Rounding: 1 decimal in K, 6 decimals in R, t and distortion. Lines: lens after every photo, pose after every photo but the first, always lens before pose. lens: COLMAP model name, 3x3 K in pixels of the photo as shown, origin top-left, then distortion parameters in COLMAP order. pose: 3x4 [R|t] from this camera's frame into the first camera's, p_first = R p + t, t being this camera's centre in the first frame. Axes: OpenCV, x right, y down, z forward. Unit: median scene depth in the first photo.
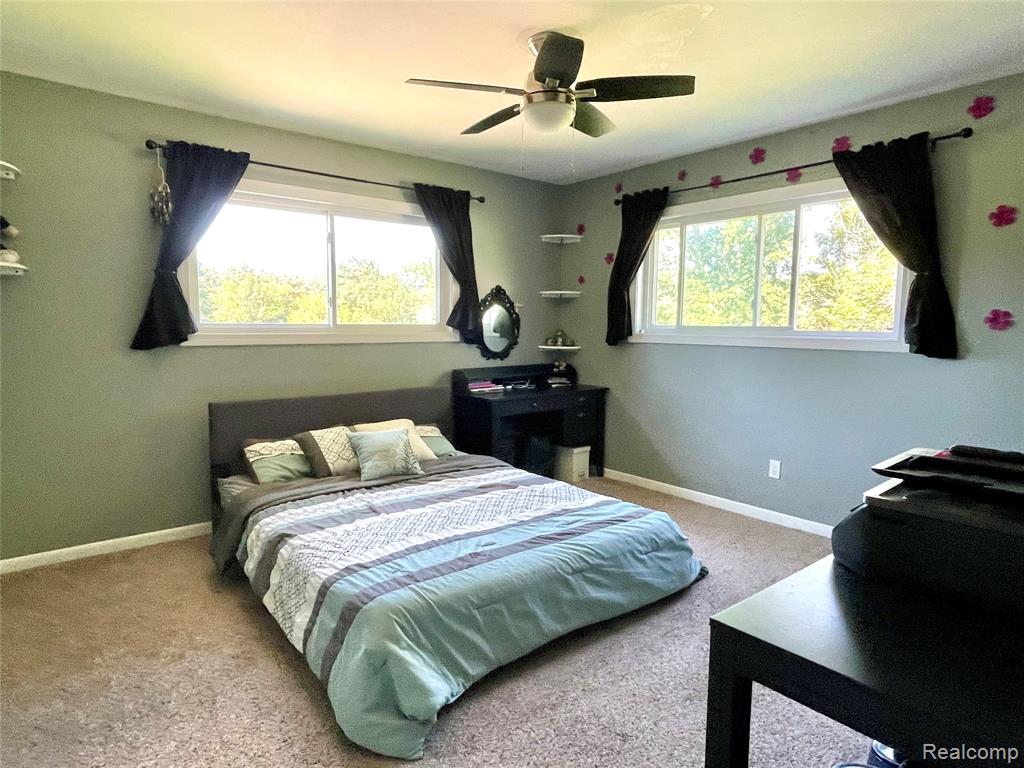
lens RADIAL K [[597.0, 0, 512.0], [0, 597.0, 384.0], [0, 0, 1]] dist [-0.003690, 0.003035]
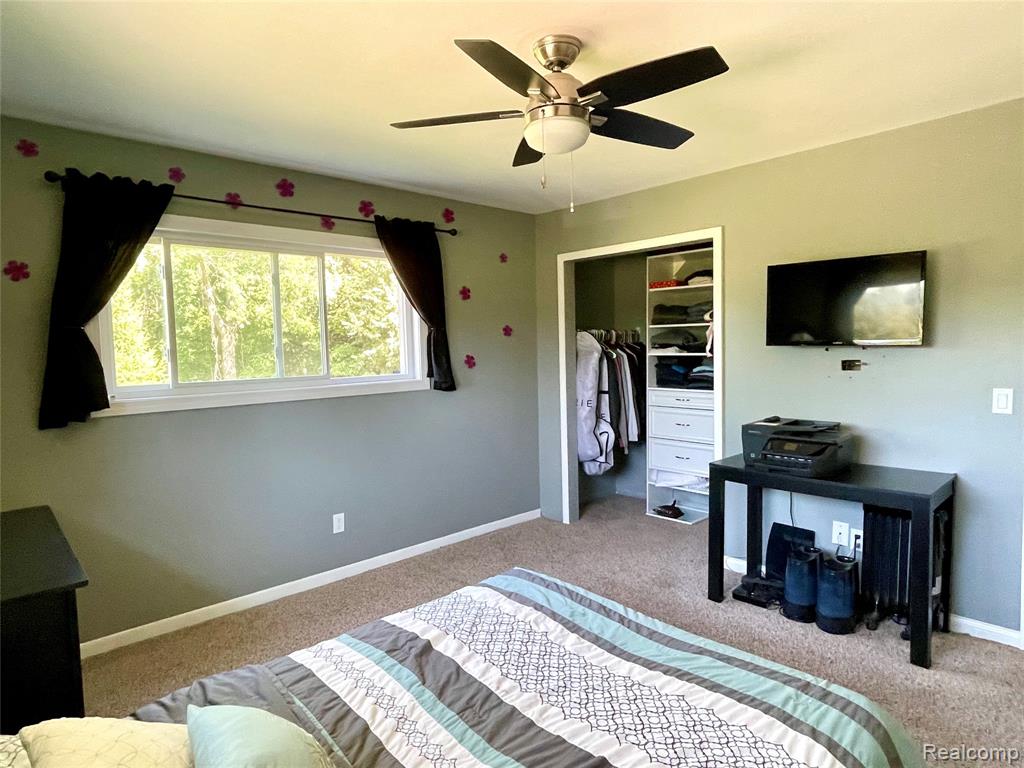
lens RADIAL K [[594.1, 0, 512.0], [0, 594.1, 384.0], [0, 0, 1]] dist [0.005941, -0.000474]
pose [[-0.071446, -0.060040, 0.995636, -0.540078], [0.136188, 0.988251, 0.069368, -0.111489], [-0.988103, 0.140550, -0.062430, 0.788896]]
